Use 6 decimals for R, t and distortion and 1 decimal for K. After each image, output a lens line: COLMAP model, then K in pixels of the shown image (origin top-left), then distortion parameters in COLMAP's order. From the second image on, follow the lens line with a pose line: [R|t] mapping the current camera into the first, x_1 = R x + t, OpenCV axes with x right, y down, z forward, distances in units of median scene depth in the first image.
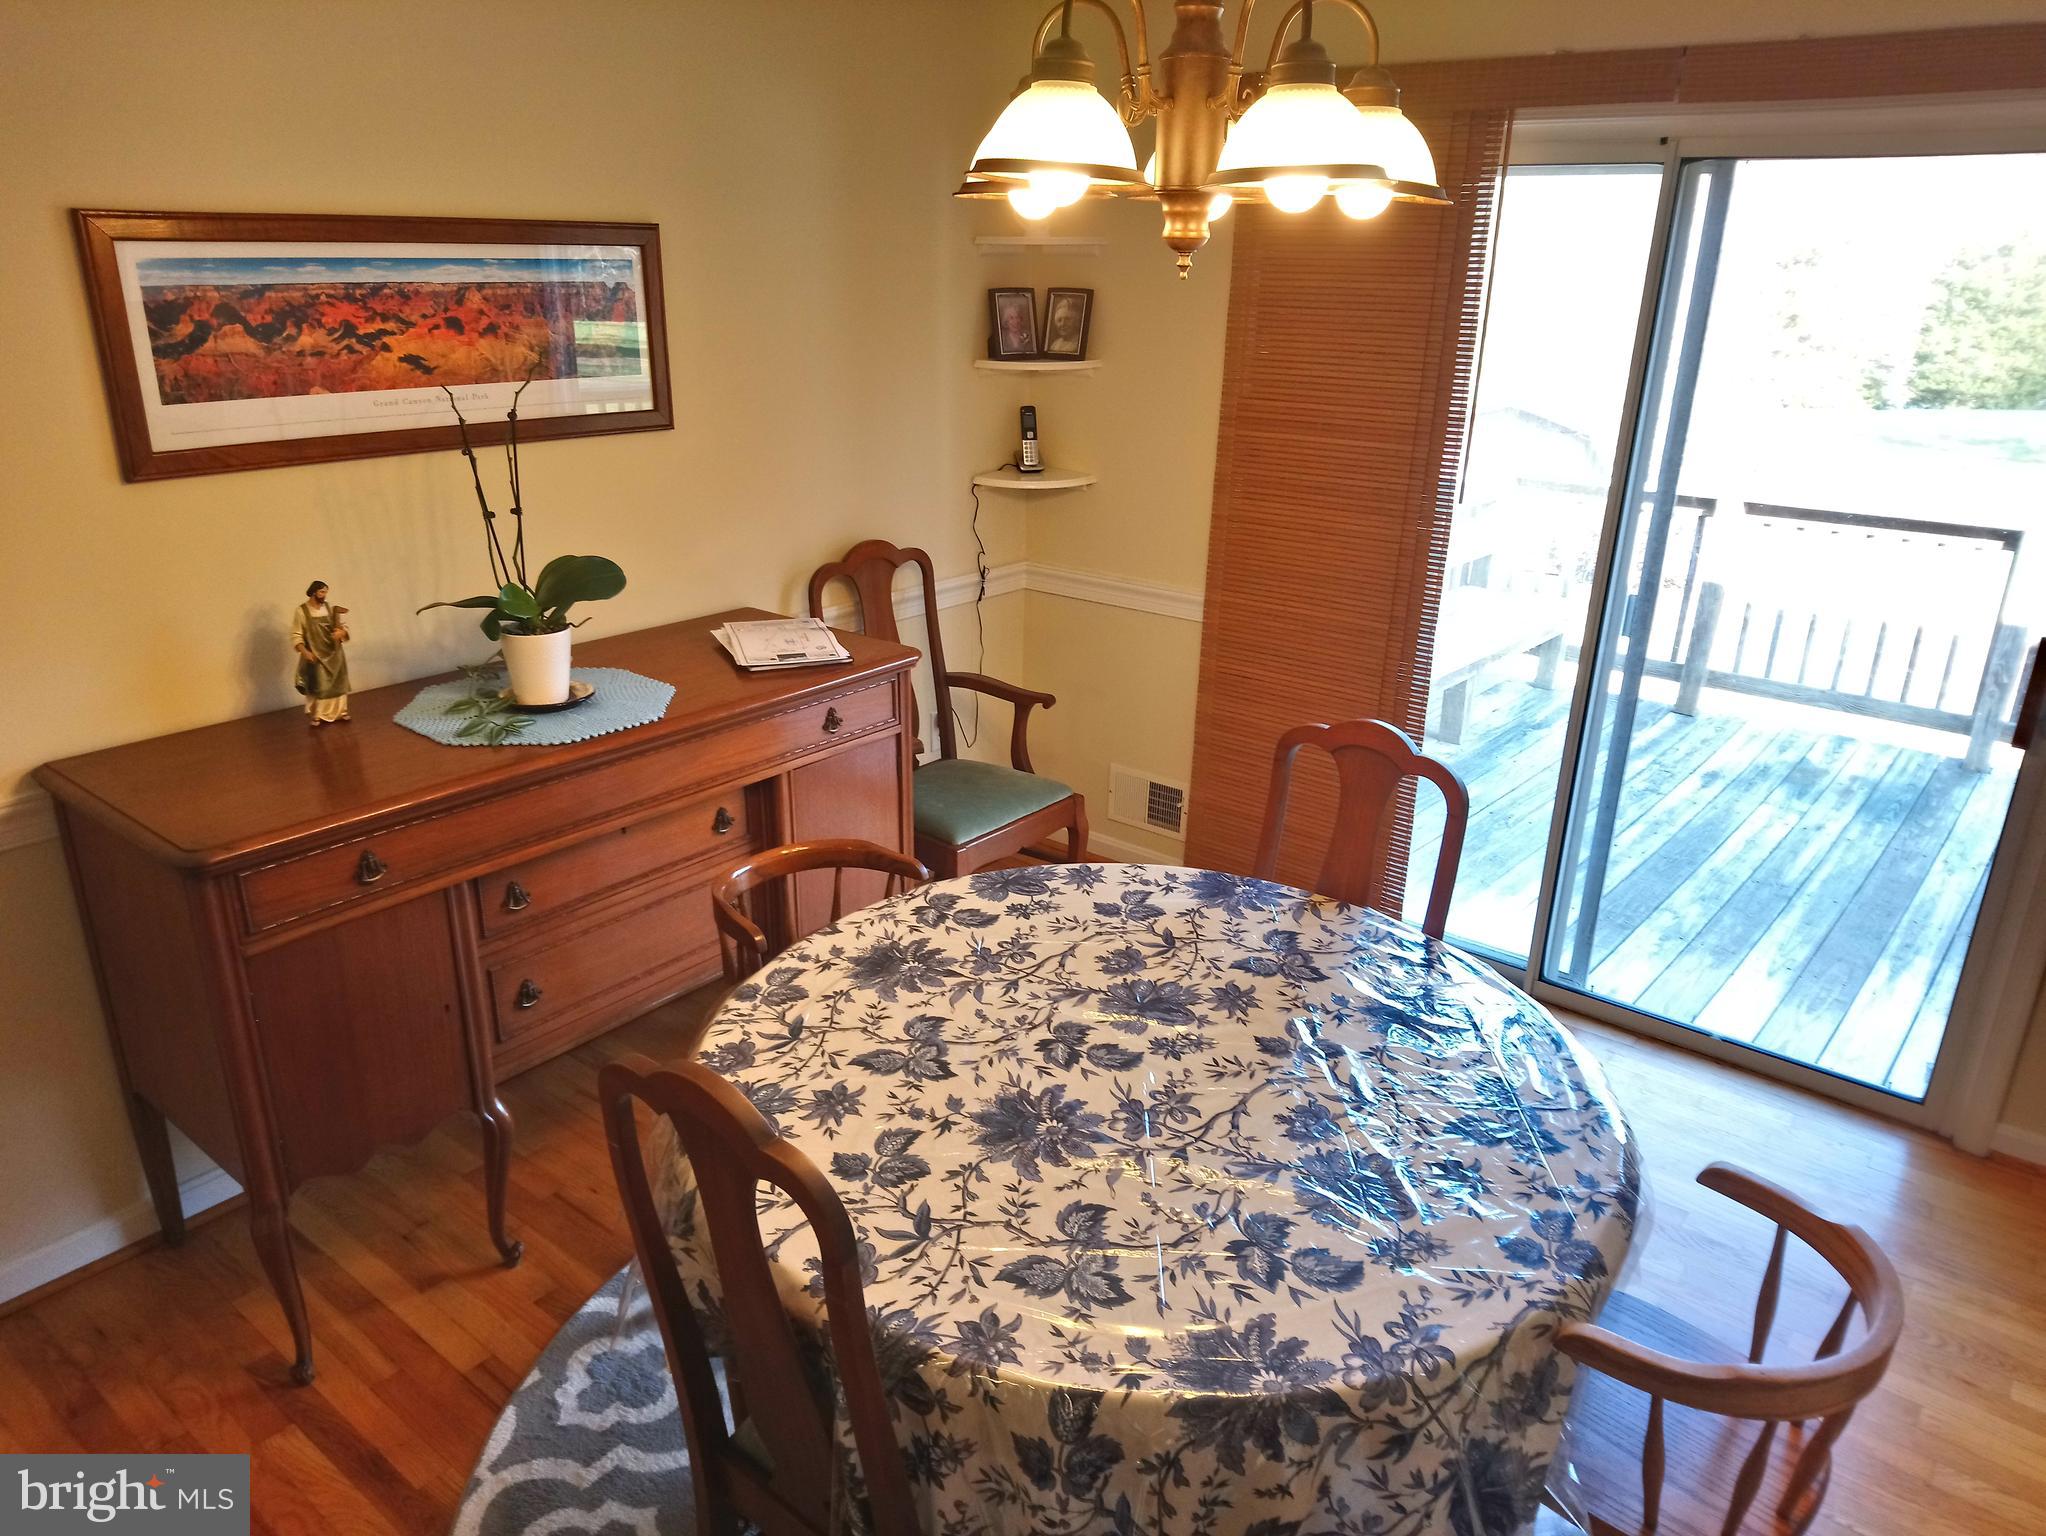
lens RADIAL K [[1367.8, 0, 1018.4], [0, 1367.8, 780.7], [0, 0, 1]] dist [0.140791, -0.183935]
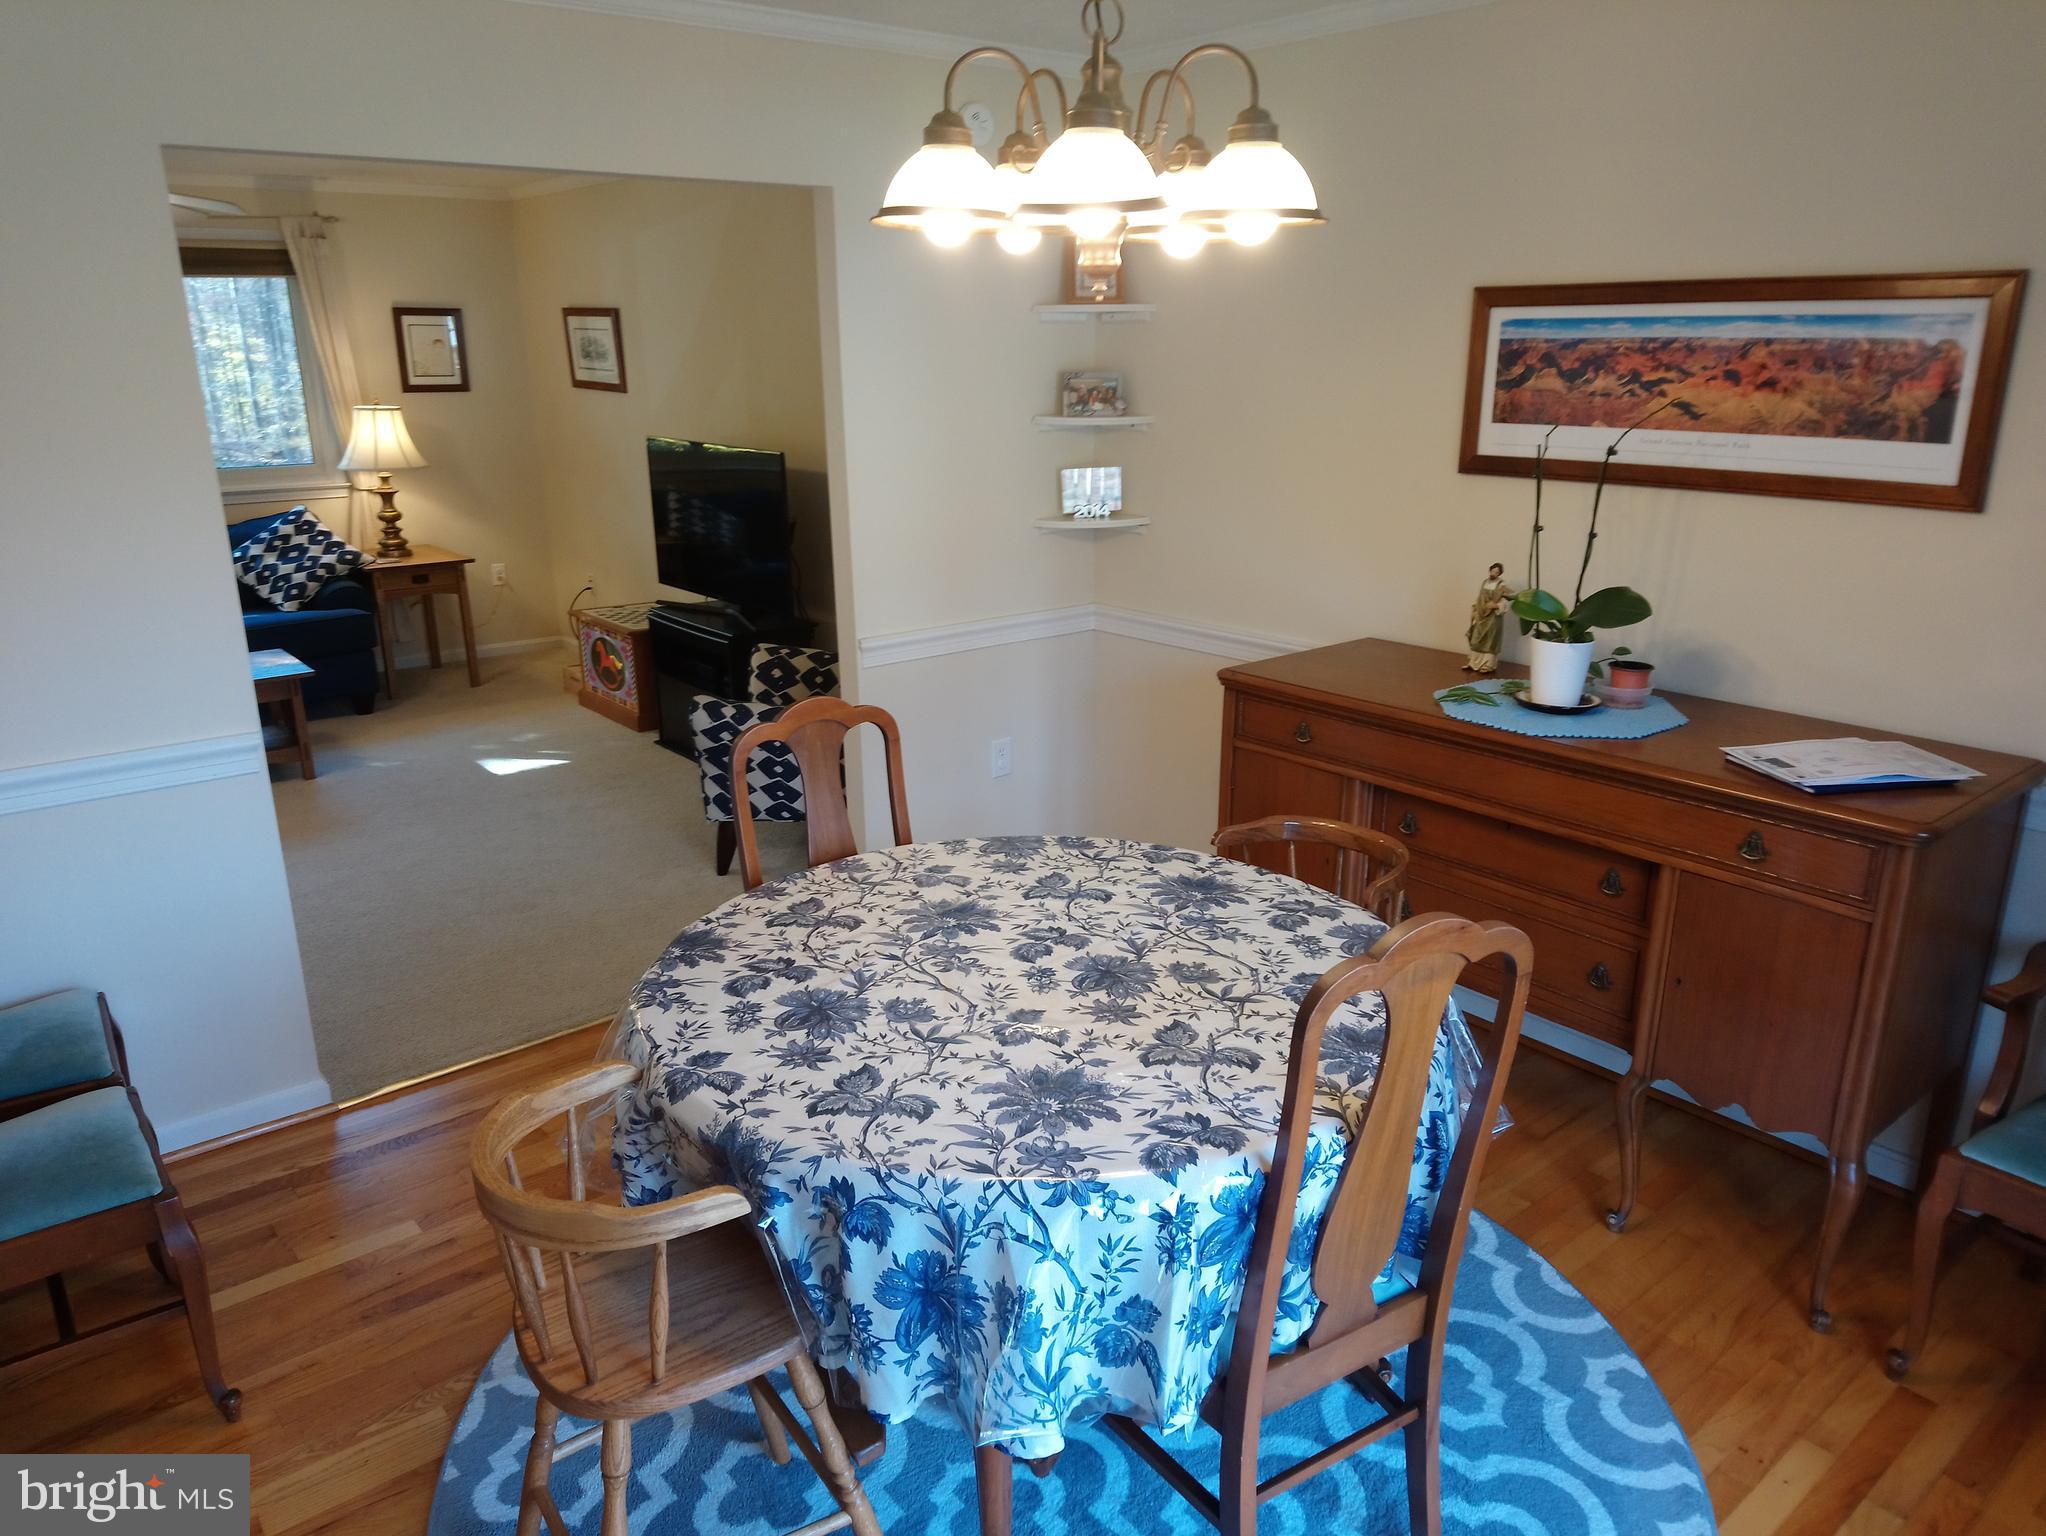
lens RADIAL K [[1366.8, 0, 1017.0], [0, 1366.8, 811.5], [0, 0, 1]] dist [0.064656, -0.101701]
pose [[-0.200141, 0.304472, -0.931258, 0.843712], [-0.350791, 0.865211, 0.358268, -0.240925], [0.914817, 0.398380, -0.066358, 0.754631]]
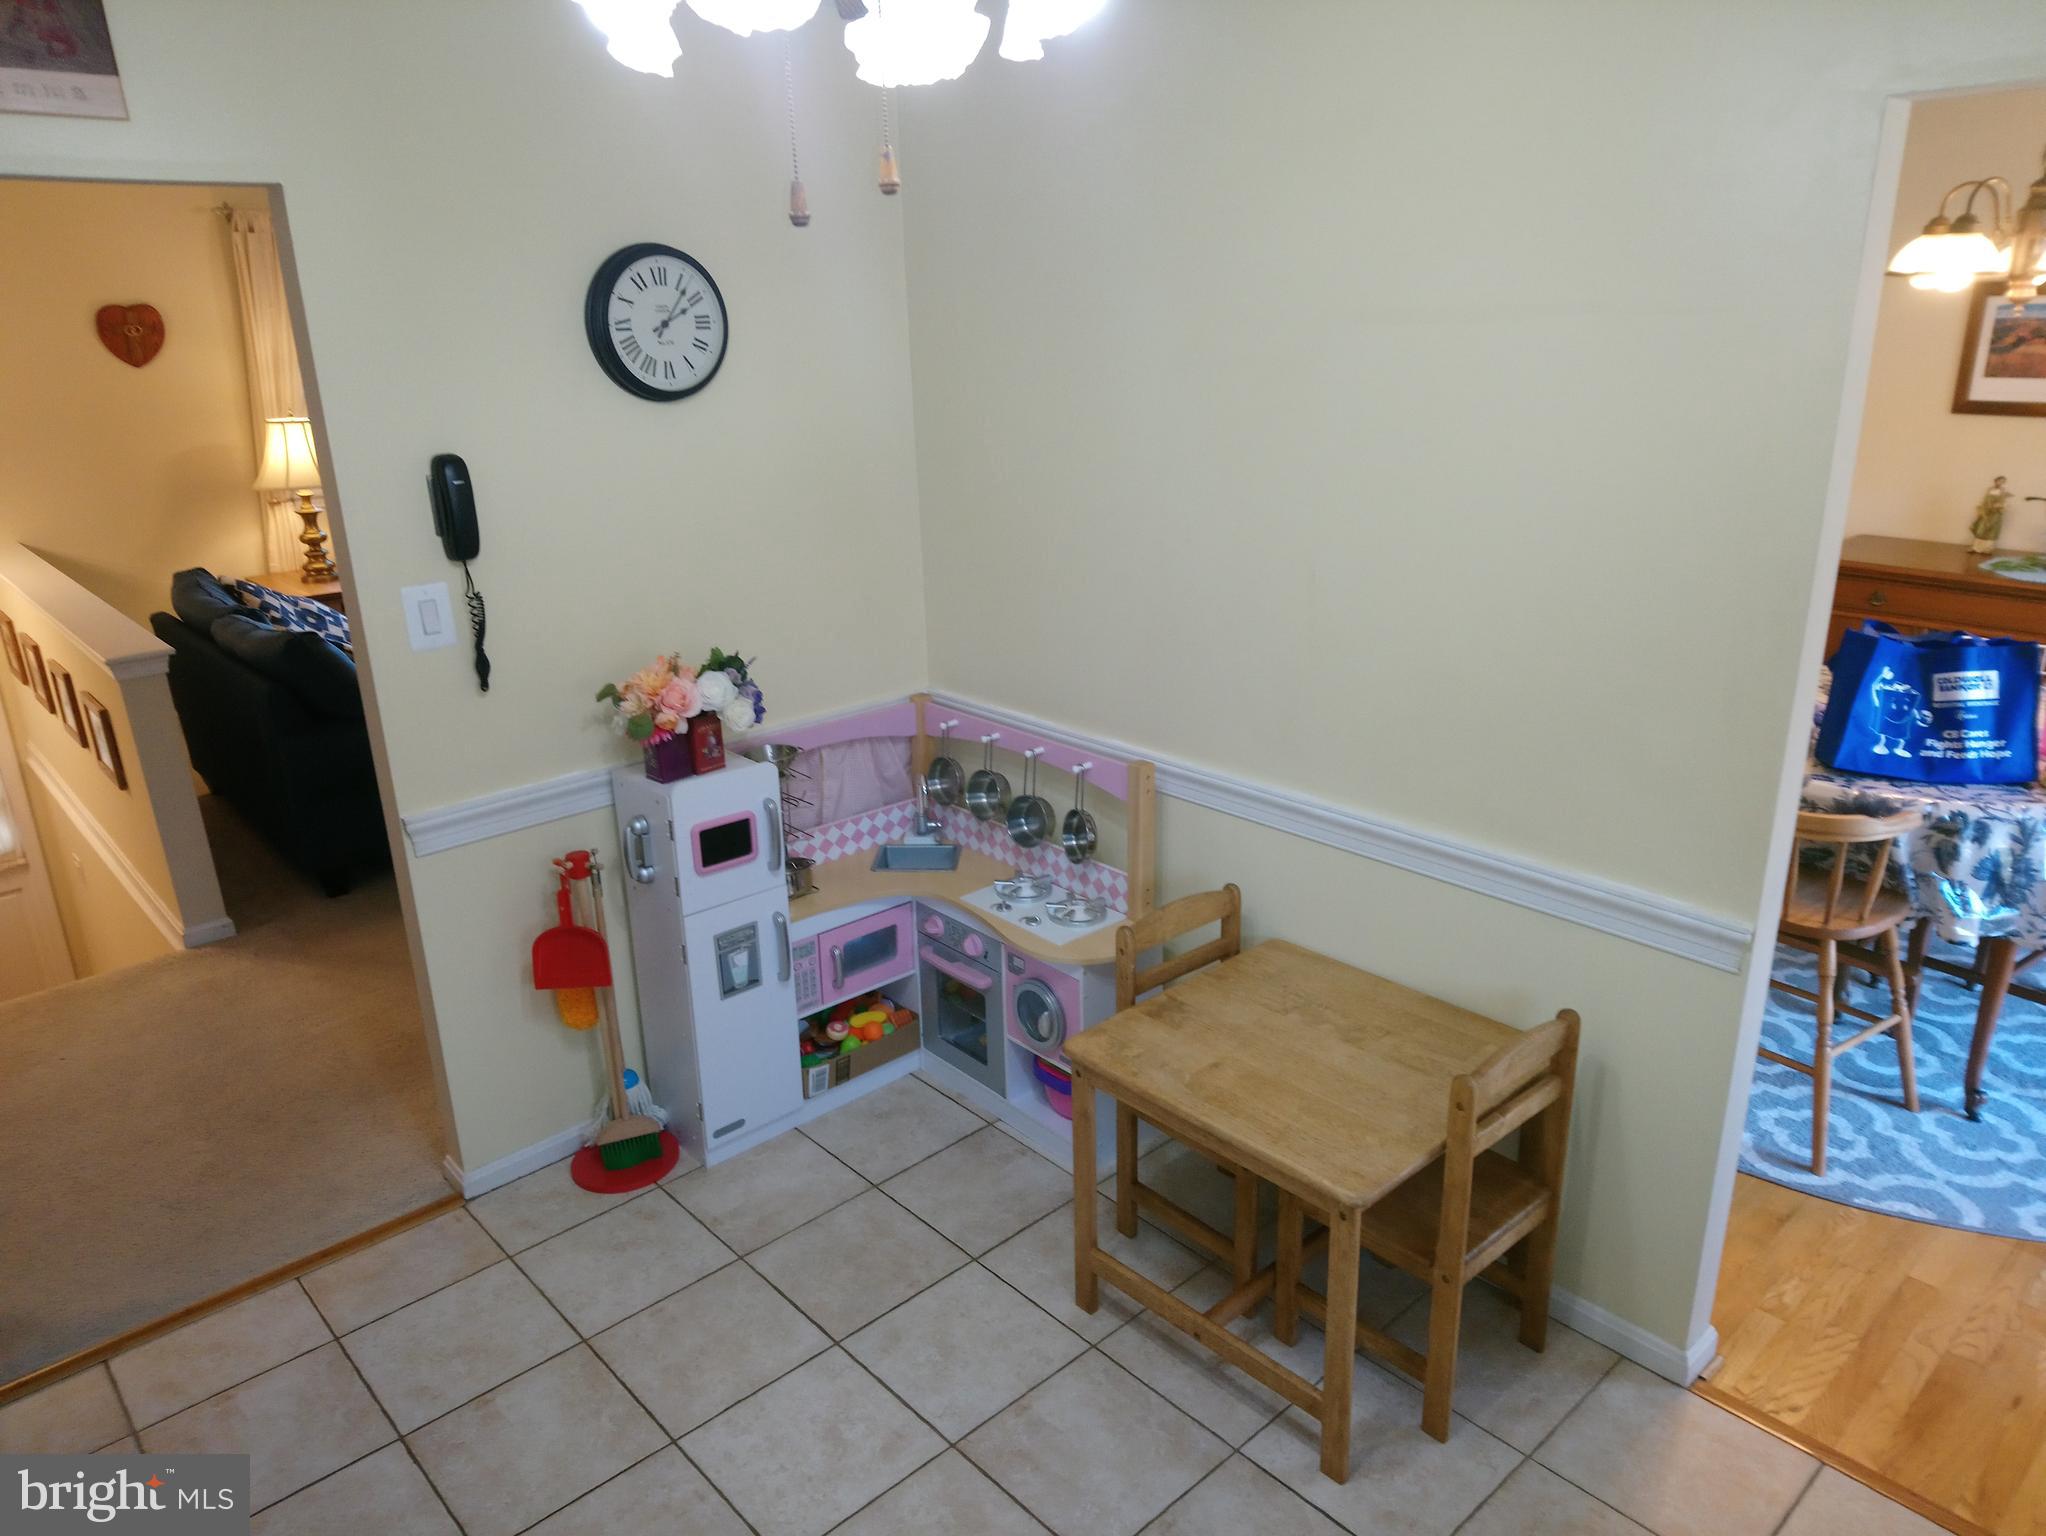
lens RADIAL K [[1385.6, 0, 1023.0], [0, 1385.6, 768.0], [0, 0, 1]] dist [0.003681, 0.001872]
pose [[-0.168922, 0.315907, -0.933632, 1.535915], [-0.328746, 0.874943, 0.355529, -0.031322], [0.929189, 0.366984, -0.043944, 0.017369]]
